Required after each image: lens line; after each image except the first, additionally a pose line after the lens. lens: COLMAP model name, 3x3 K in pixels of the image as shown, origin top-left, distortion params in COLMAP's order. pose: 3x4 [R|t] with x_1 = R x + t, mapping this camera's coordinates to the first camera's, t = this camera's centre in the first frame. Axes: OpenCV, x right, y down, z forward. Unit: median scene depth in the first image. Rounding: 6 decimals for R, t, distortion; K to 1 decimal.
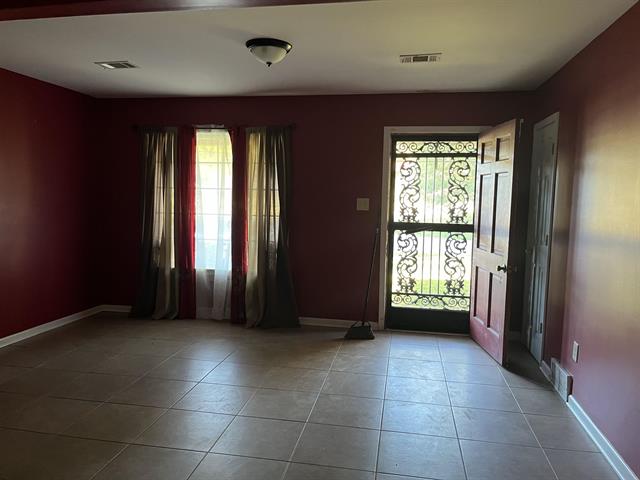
lens RADIAL K [[488.5, 0, 320.0], [0, 488.5, 240.0], [0, 0, 1]] dist [0.007779, -0.001101]
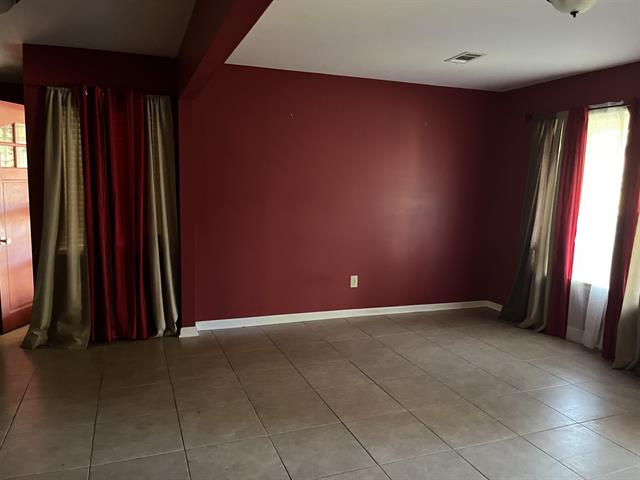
lens RADIAL K [[488.5, 0, 320.0], [0, 488.5, 240.0], [0, 0, 1]] dist [0.007779, -0.001101]
pose [[0.502544, 0.098151, -0.858962, 0.243958], [-0.088070, 0.994178, 0.062075, -0.022863], [0.860054, 0.044453, 0.508263, 0.205334]]
